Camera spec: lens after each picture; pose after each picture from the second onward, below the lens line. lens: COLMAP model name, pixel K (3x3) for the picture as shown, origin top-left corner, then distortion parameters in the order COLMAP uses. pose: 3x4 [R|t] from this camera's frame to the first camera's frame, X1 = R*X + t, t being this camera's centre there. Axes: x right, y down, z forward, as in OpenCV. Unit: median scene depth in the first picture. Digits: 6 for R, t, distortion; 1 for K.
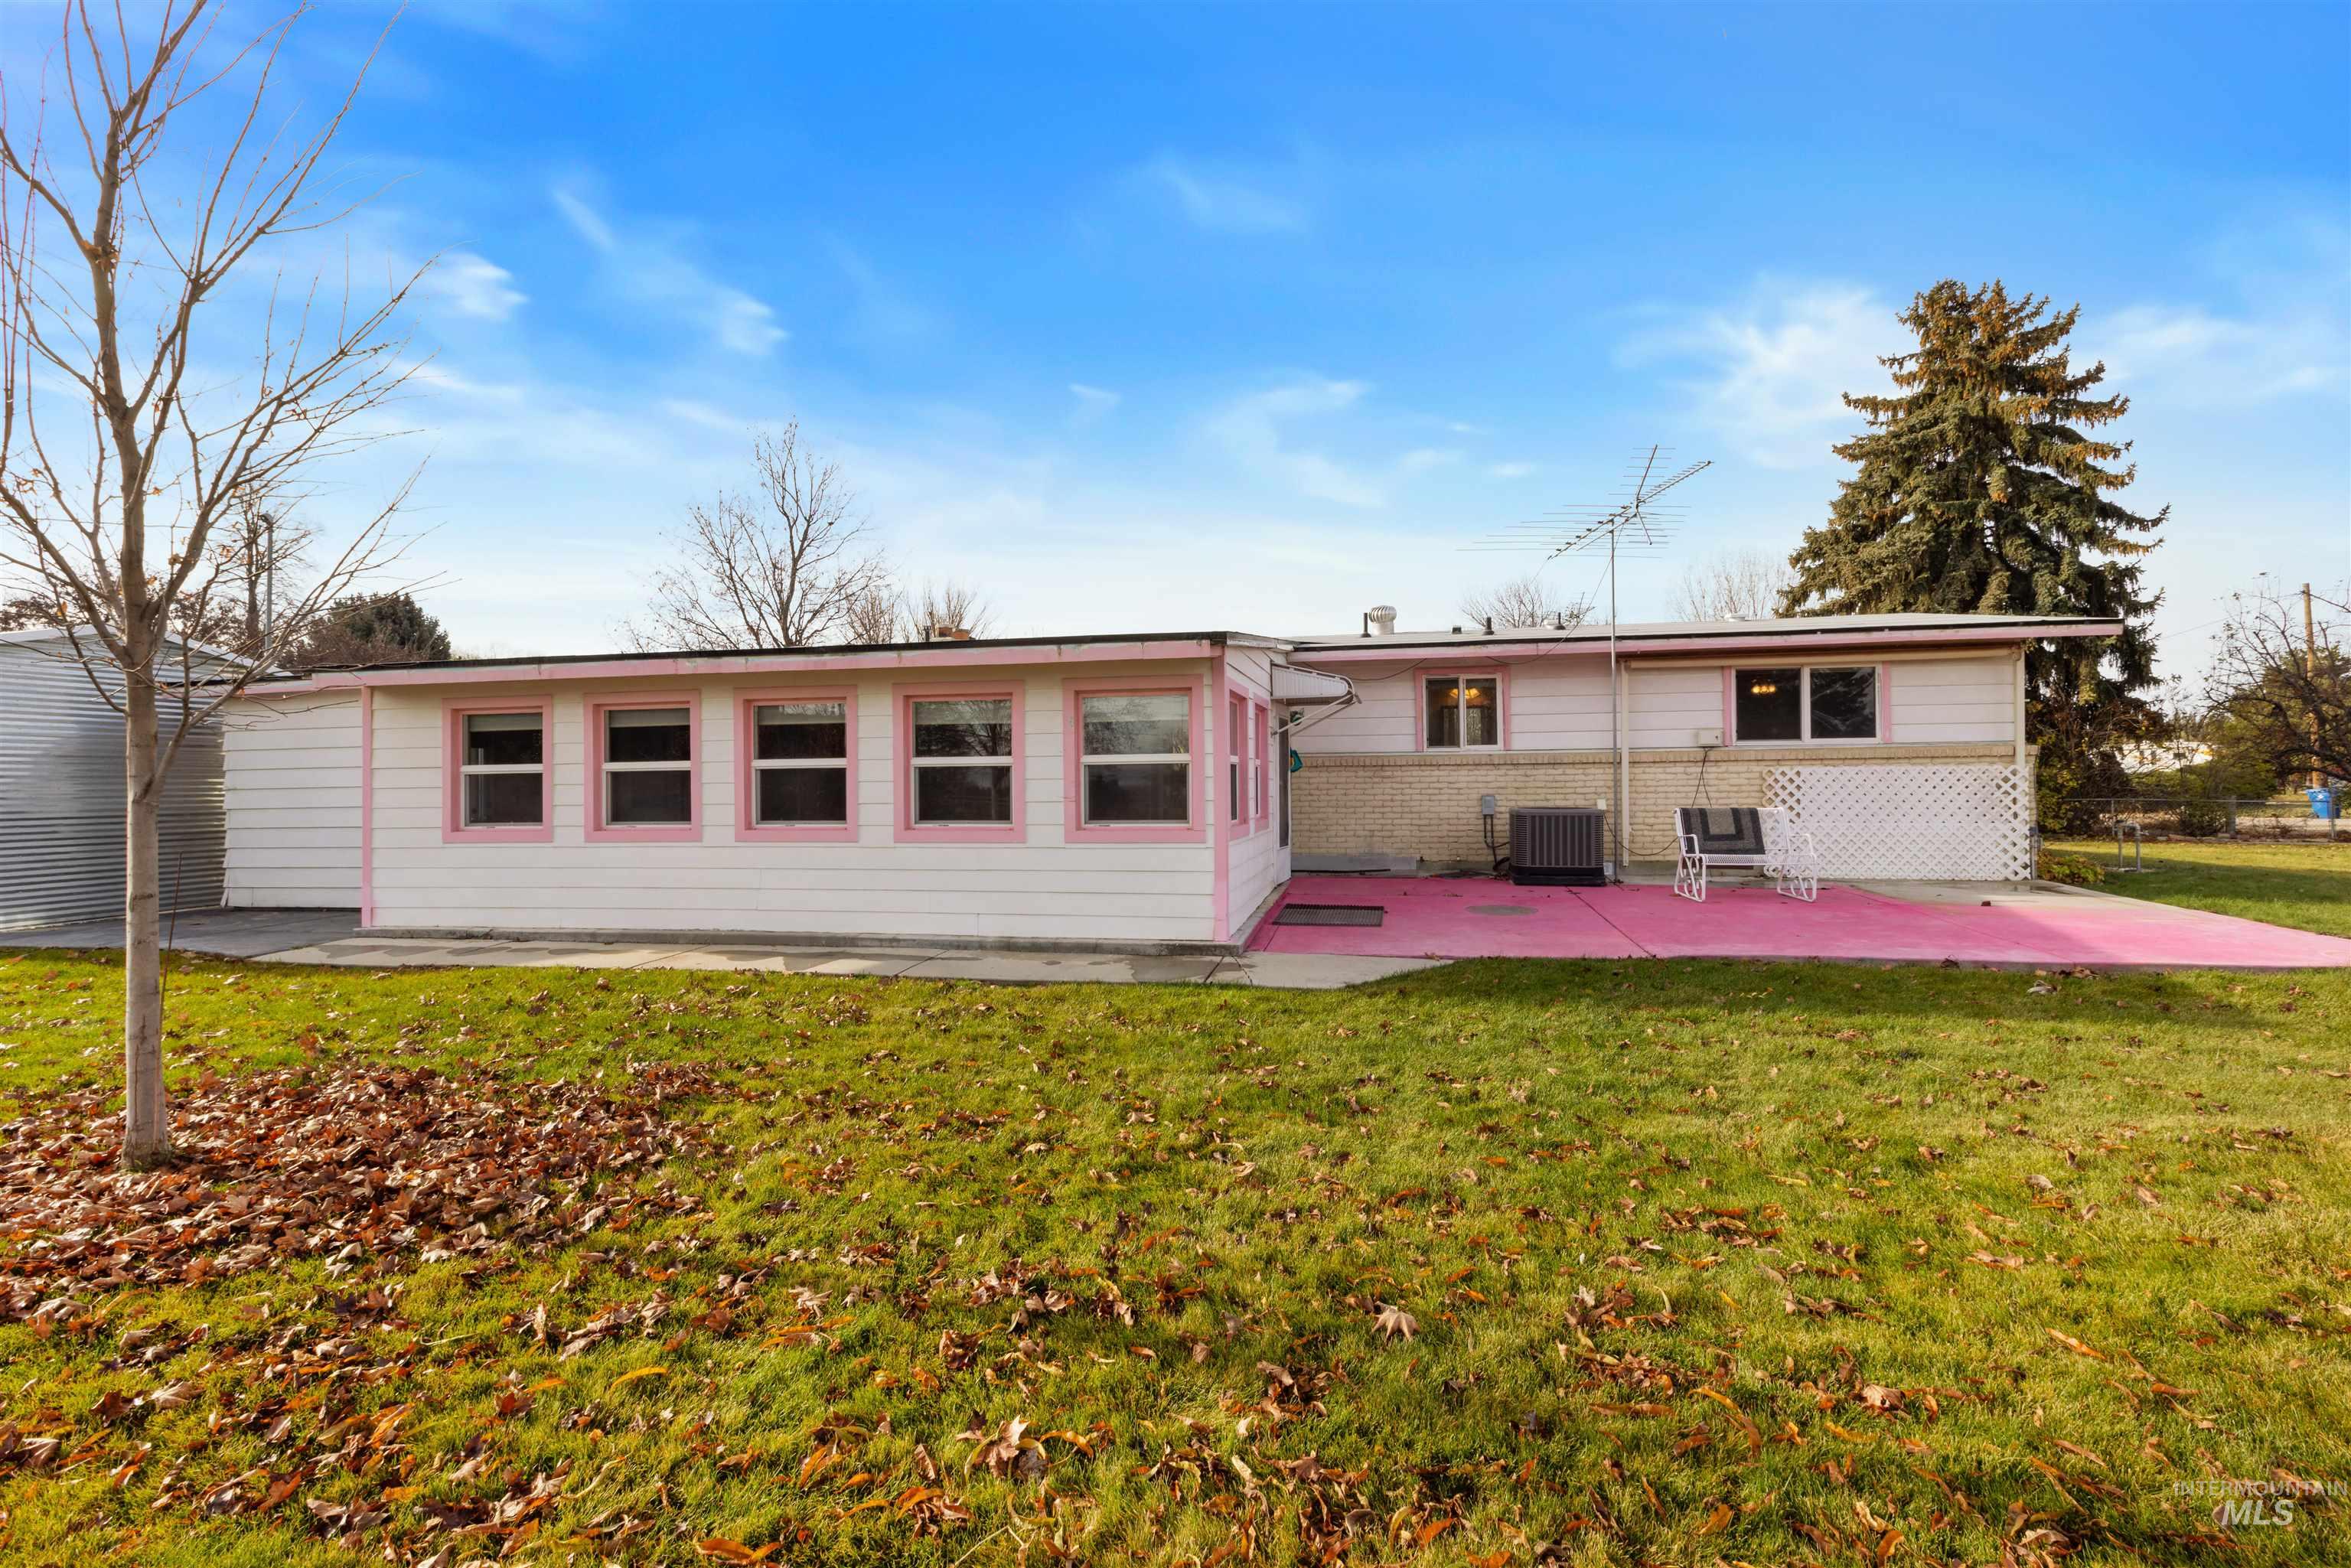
lens RADIAL K [[1077.9, 0, 1172.7], [0, 1077.9, 791.1], [0, 0, 1]] dist [0.002261, 0.001377]
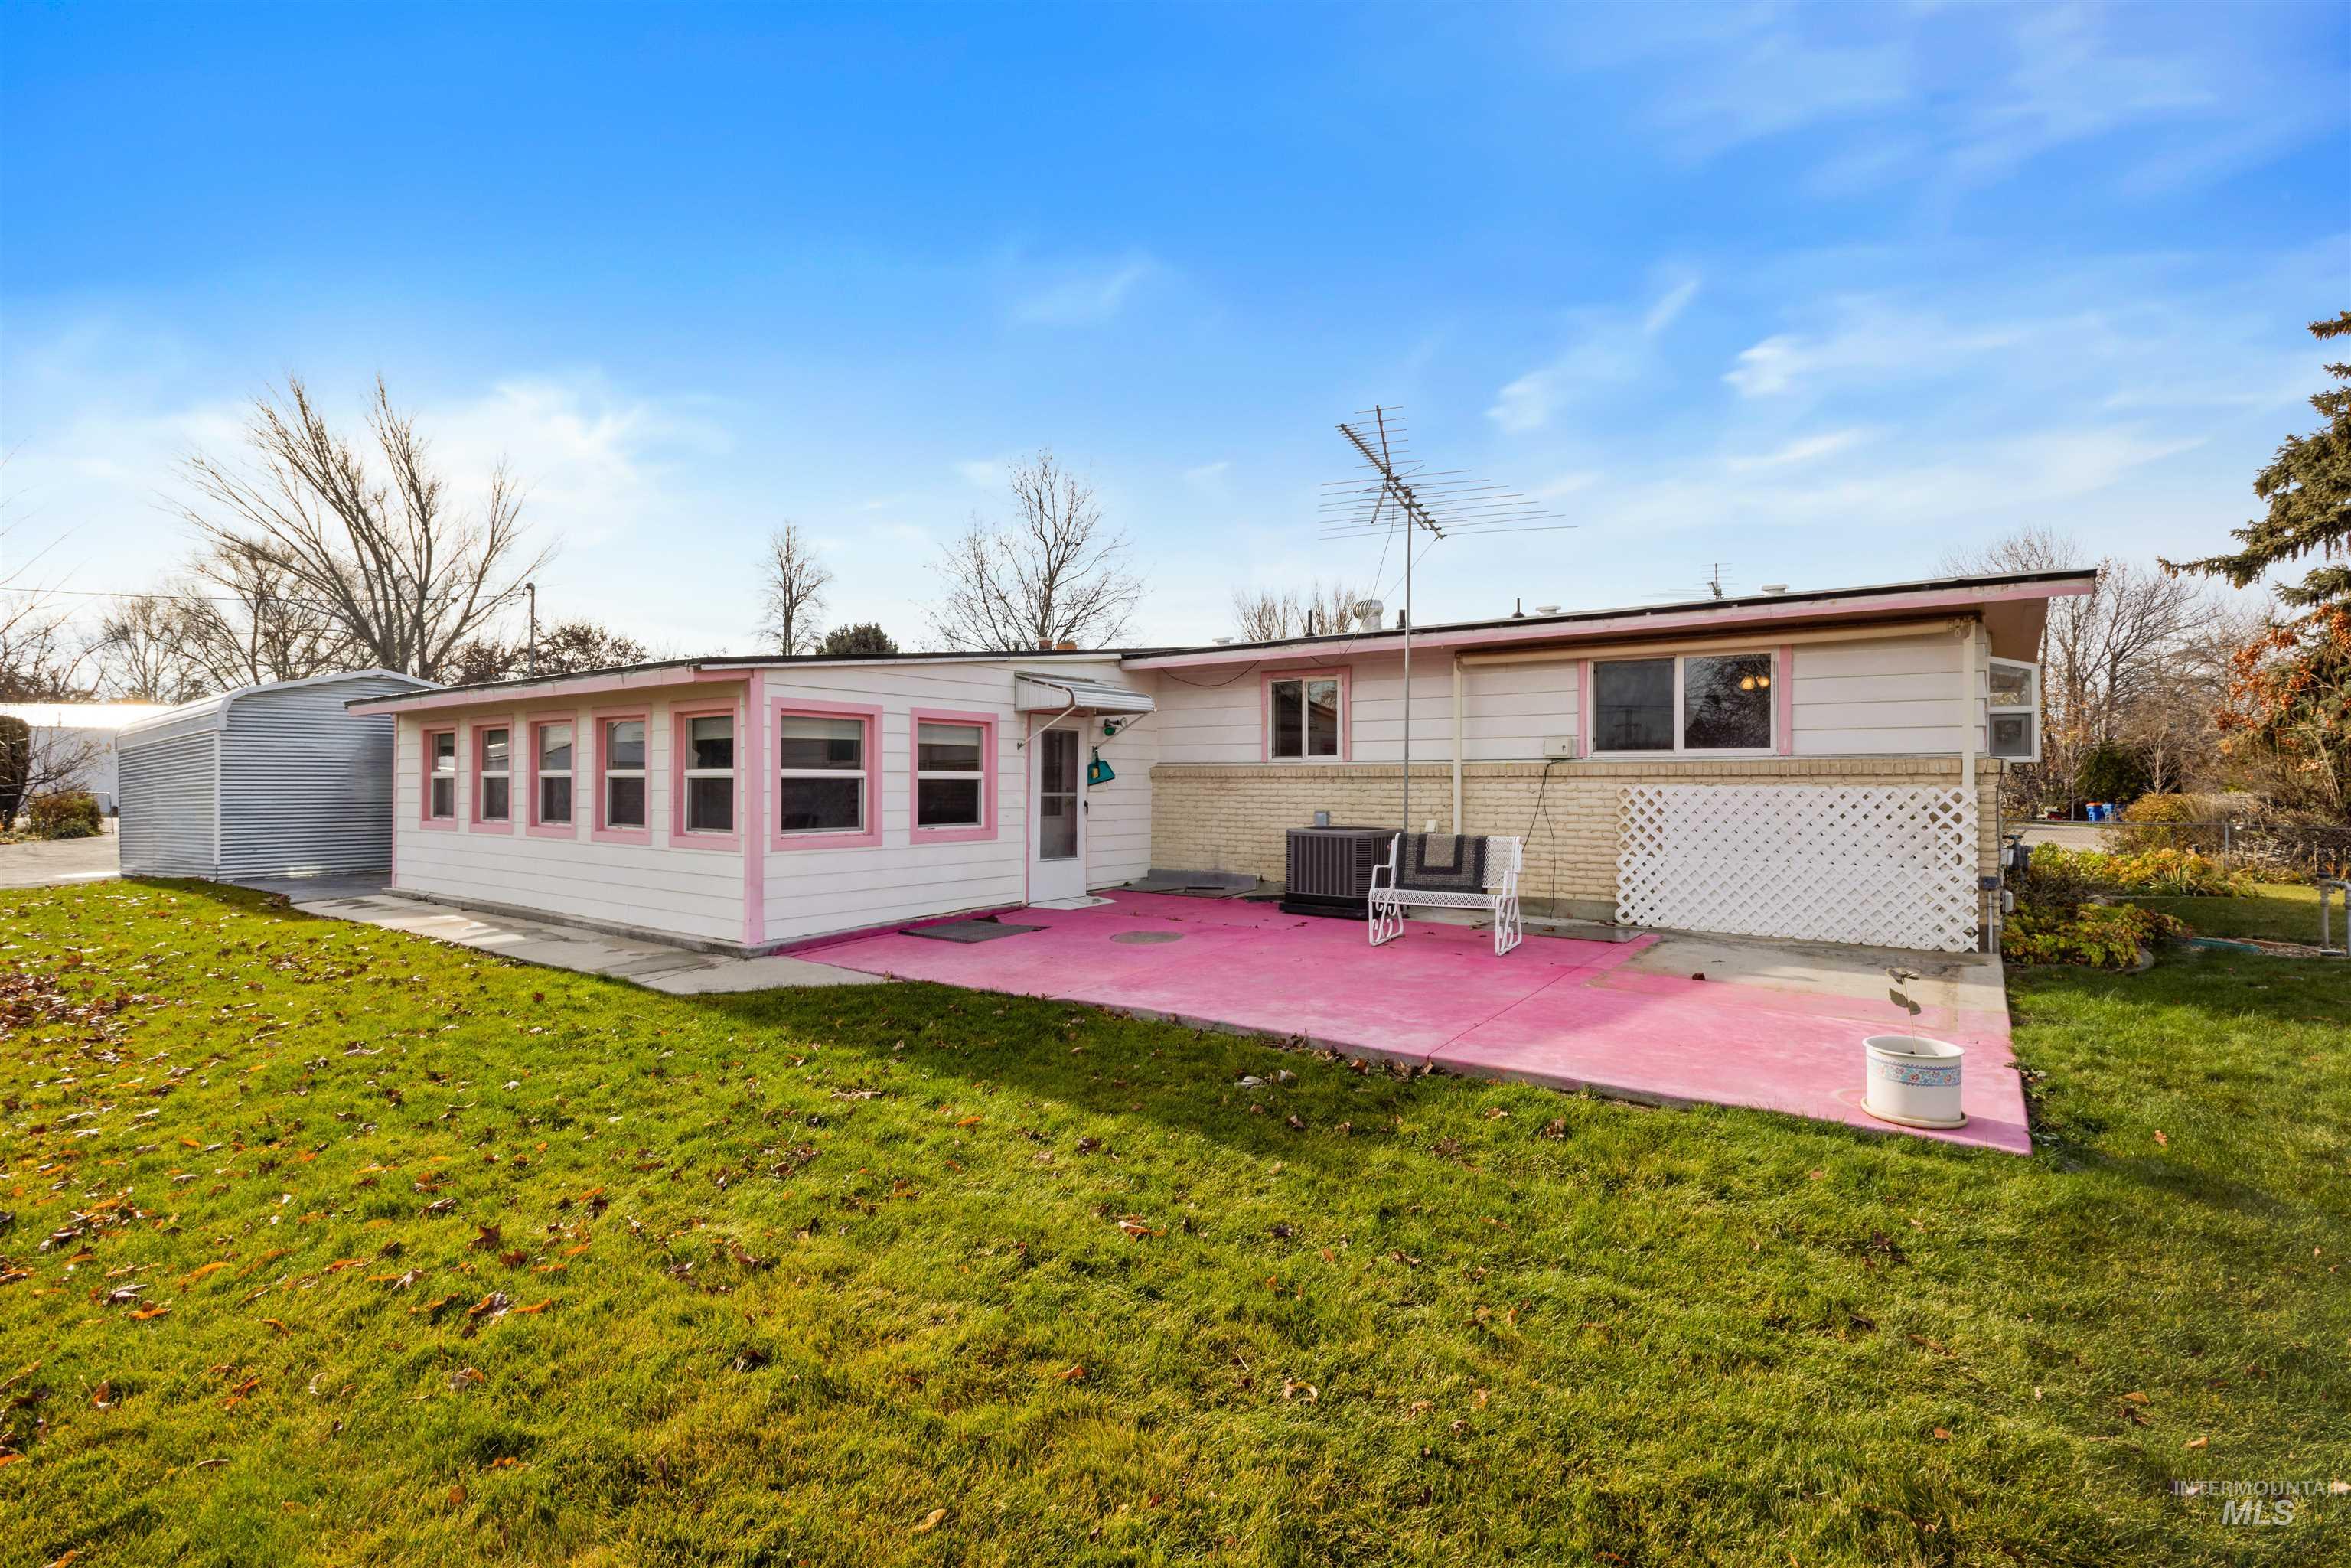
lens RADIAL K [[1077.9, 0, 1168.6], [0, 1077.9, 804.2], [0, 0, 1]] dist [0.002261, 0.001377]
pose [[0.901386, 0.021387, -0.432488, 0.596191], [-0.015145, 0.999726, 0.017873, -0.017234], [0.432751, -0.009560, 0.901463, 0.141599]]
